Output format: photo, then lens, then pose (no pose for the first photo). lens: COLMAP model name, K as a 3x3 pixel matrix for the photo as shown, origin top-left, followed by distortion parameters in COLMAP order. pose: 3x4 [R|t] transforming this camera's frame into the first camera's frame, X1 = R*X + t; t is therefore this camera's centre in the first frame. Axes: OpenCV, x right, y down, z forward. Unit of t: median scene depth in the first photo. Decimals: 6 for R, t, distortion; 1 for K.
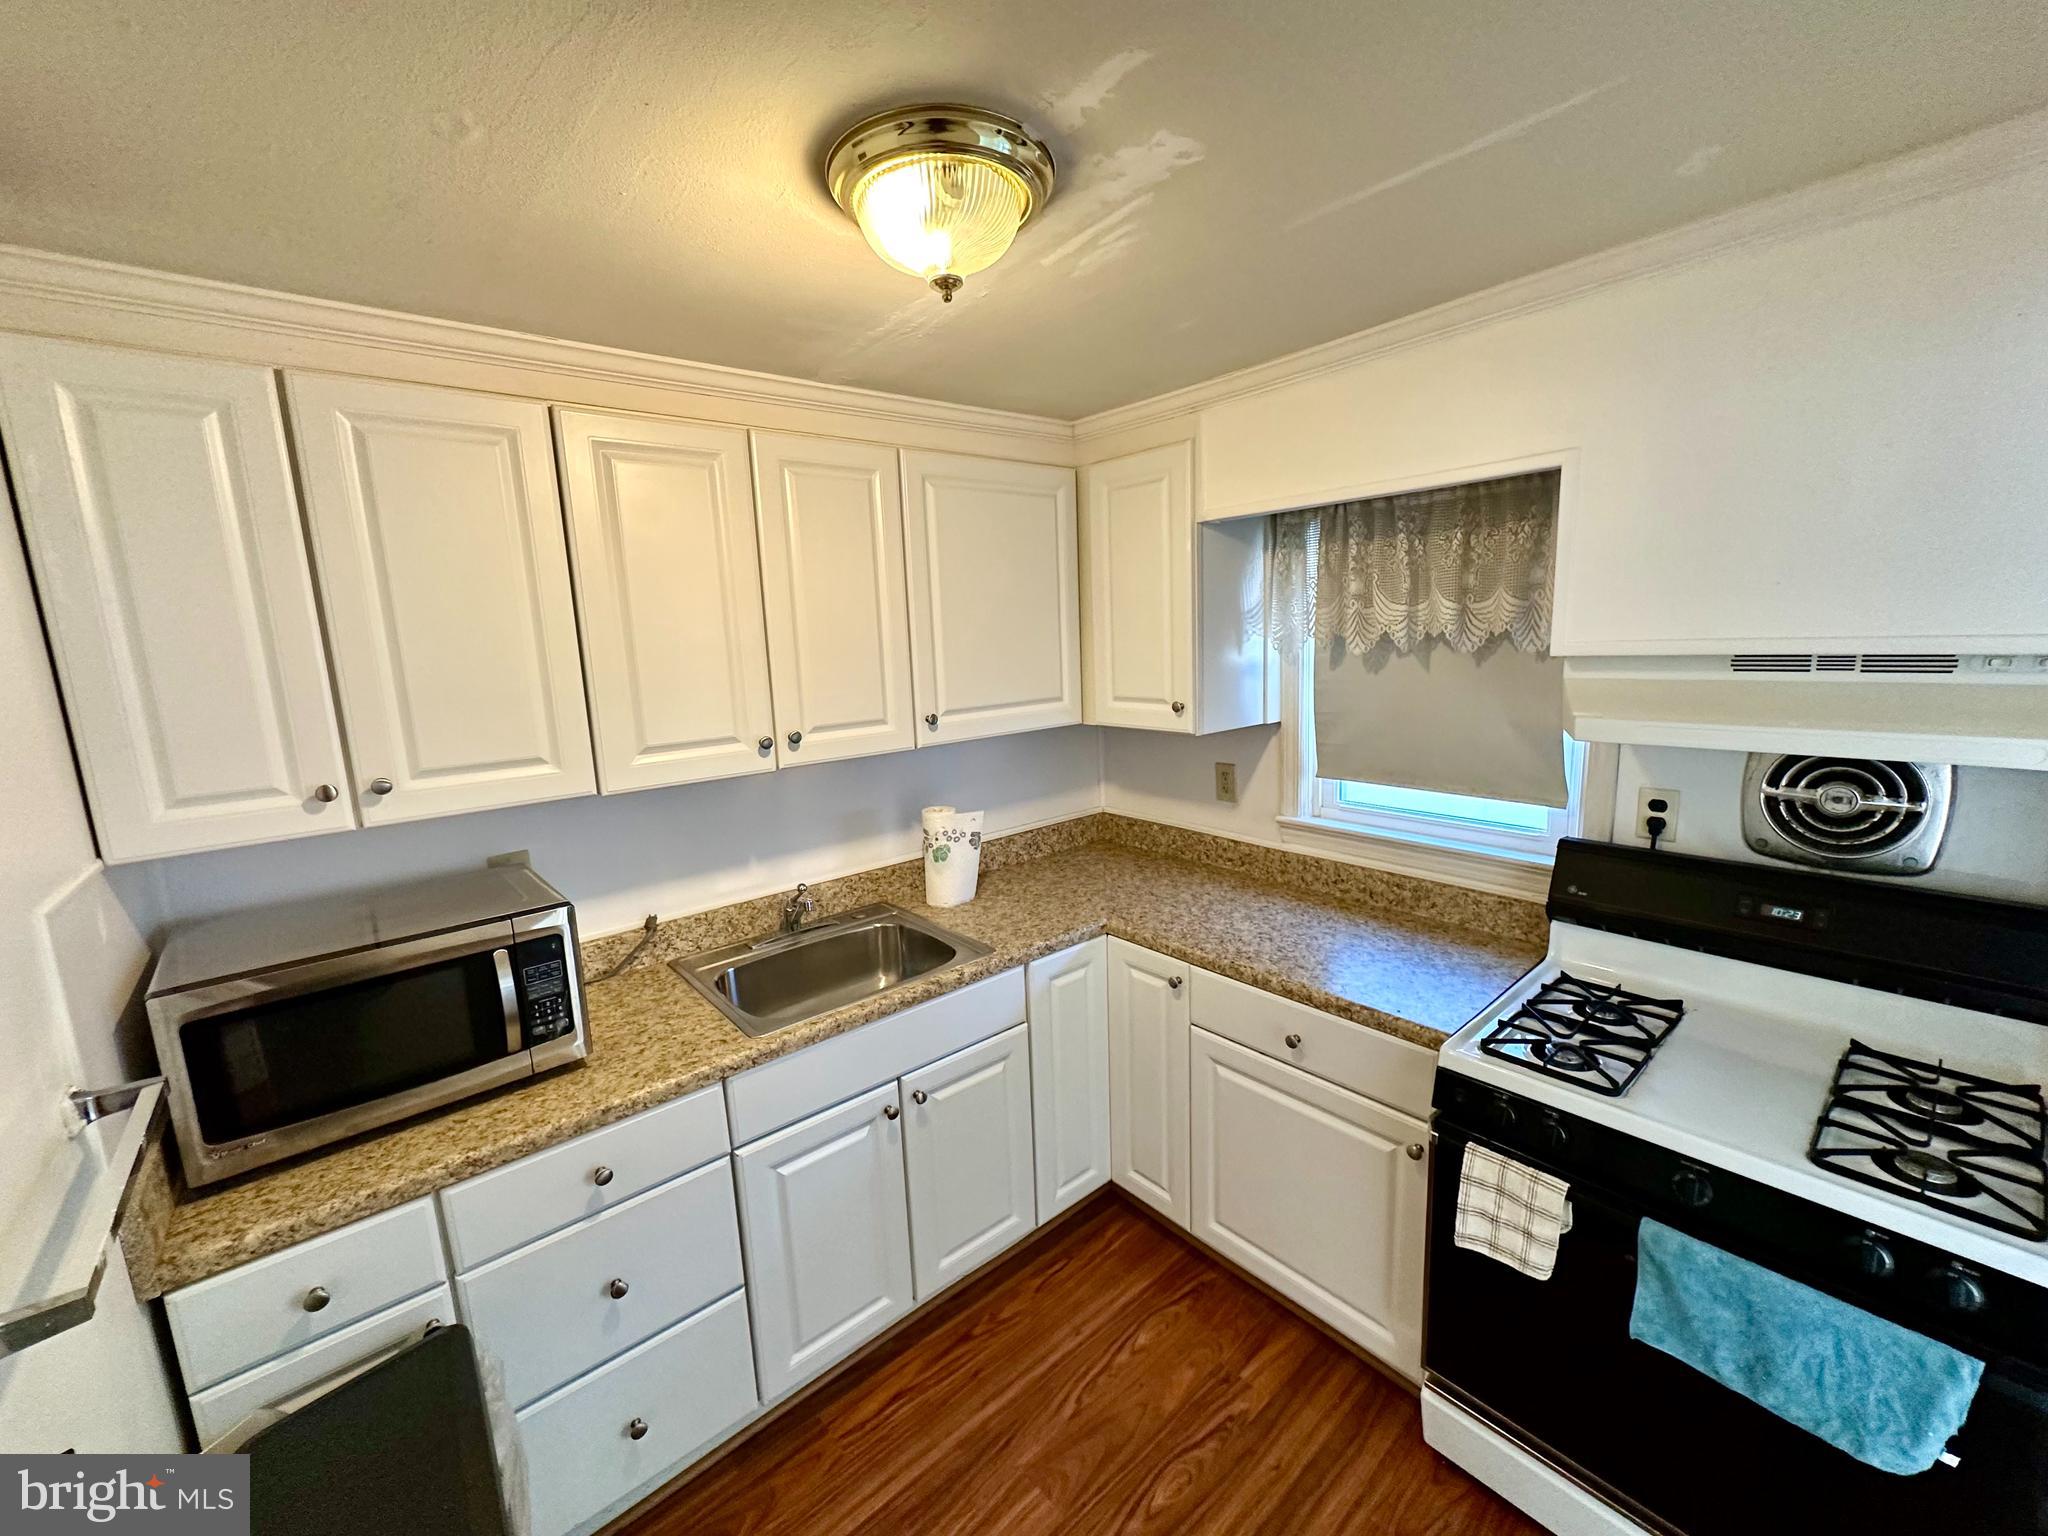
lens RADIAL K [[817.3, 0, 1024.0], [0, 817.3, 768.0], [0, 0, 1]] dist [-0.001461, 0.000085]
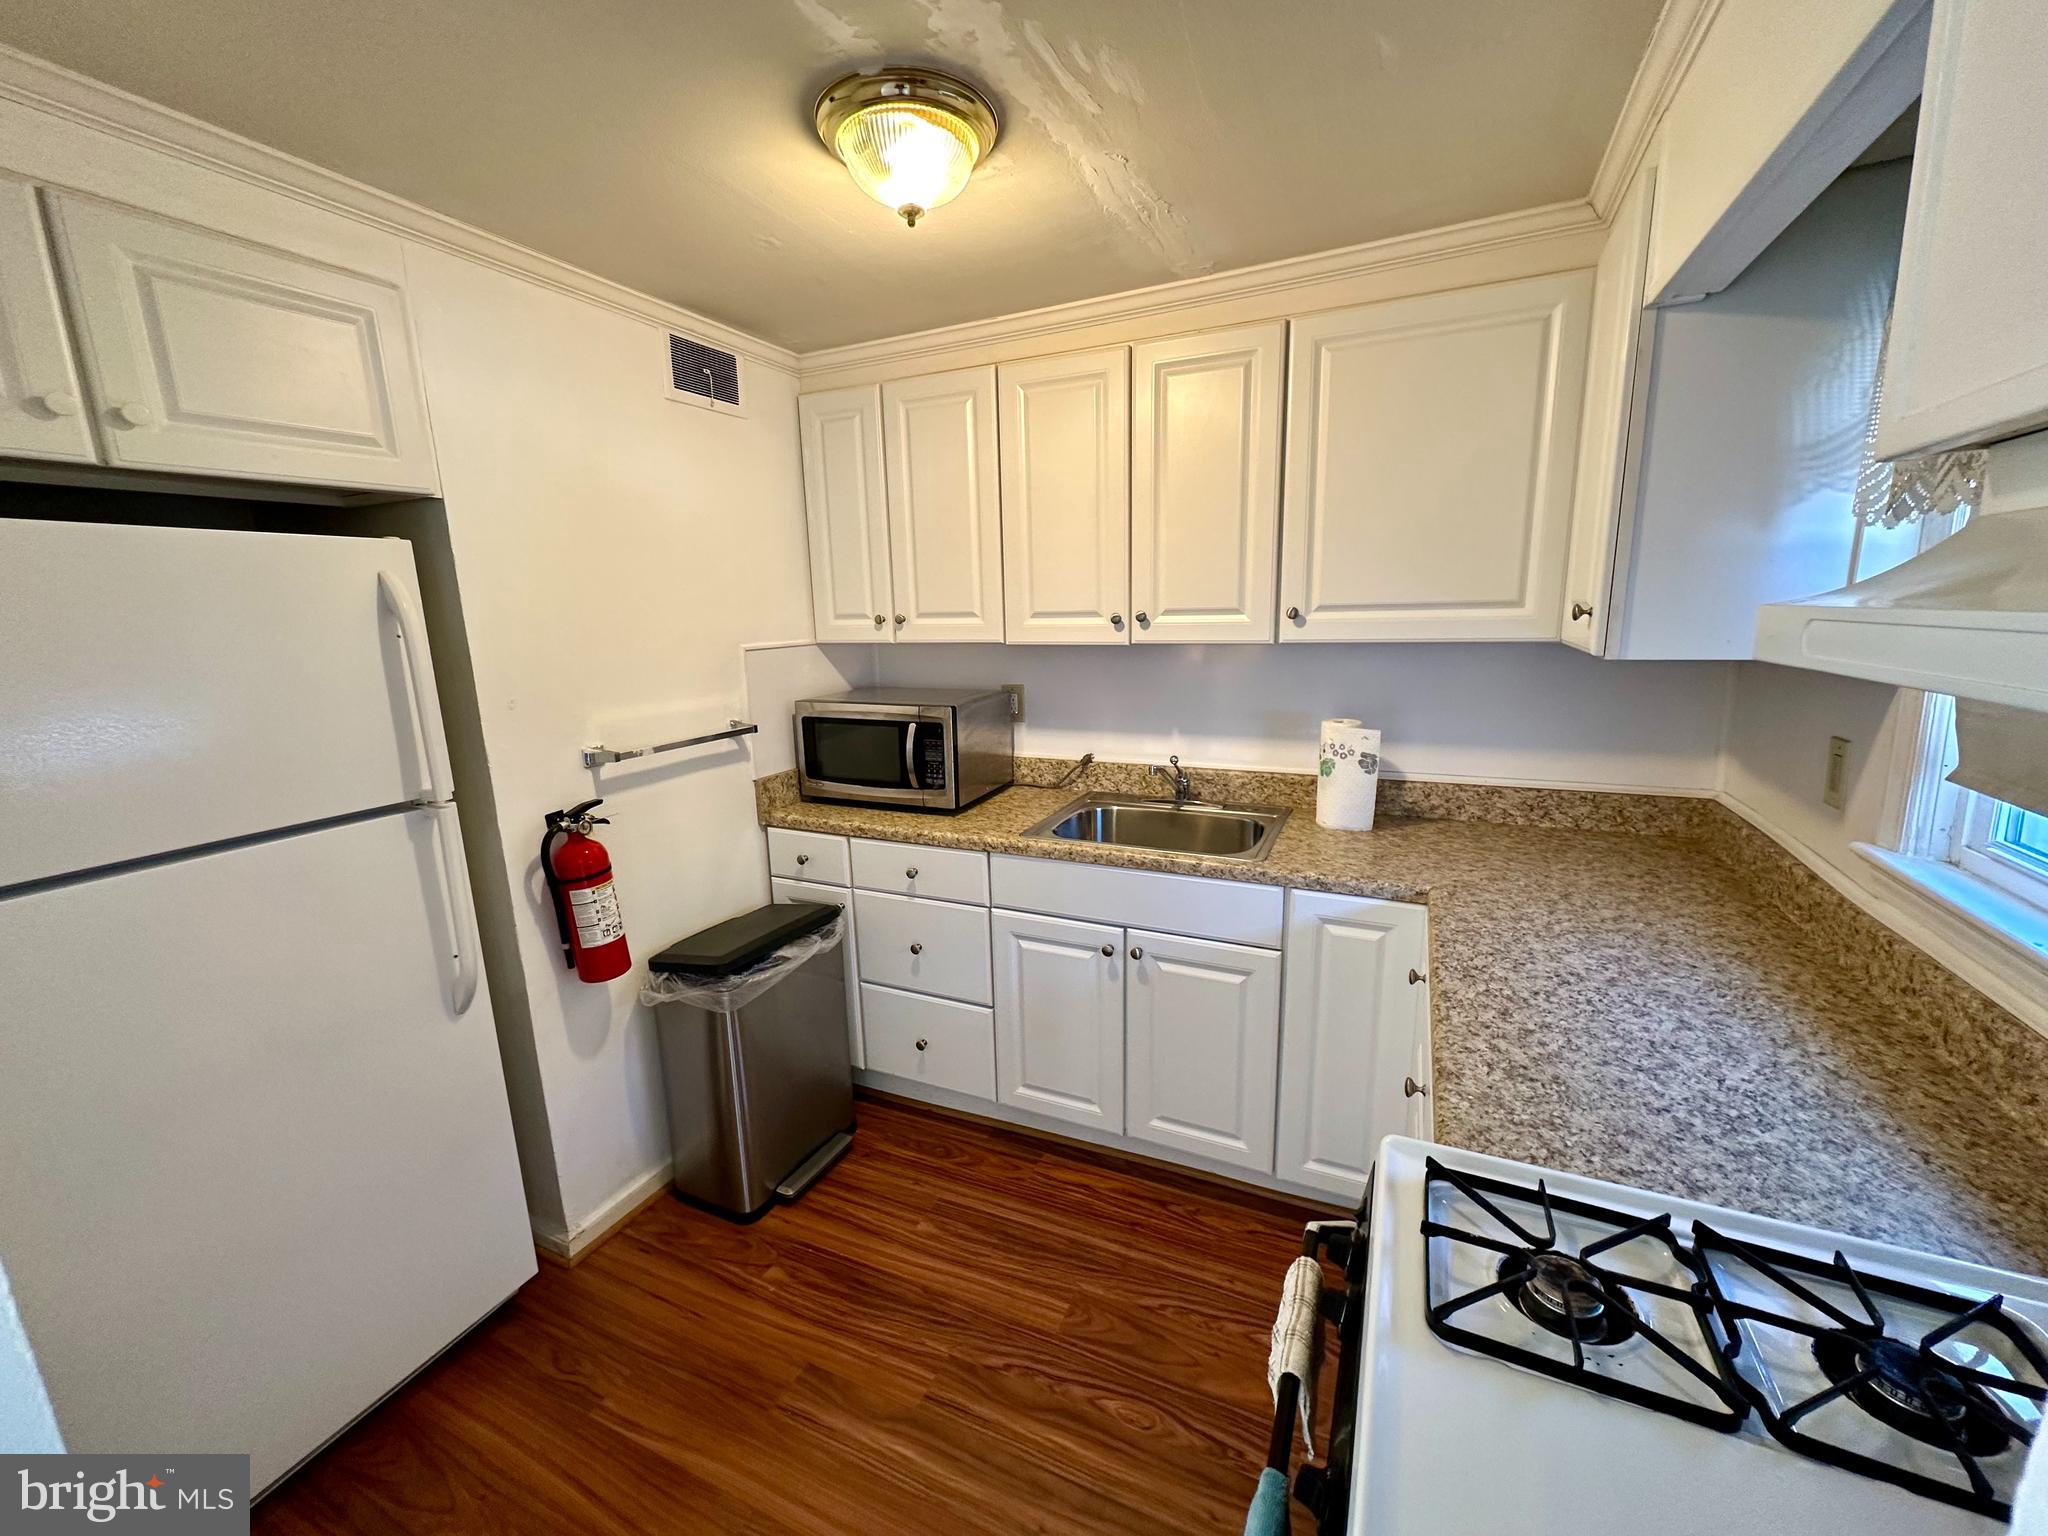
lens RADIAL K [[814.0, 0, 1024.0], [0, 814.0, 768.0], [0, 0, 1]] dist [-0.005284, -0.000128]
pose [[0.415929, 0.210161, -0.884780, 0.690211], [-0.145961, 0.975744, 0.163152, 0.007323], [0.897607, 0.061284, 0.436516, 0.365600]]
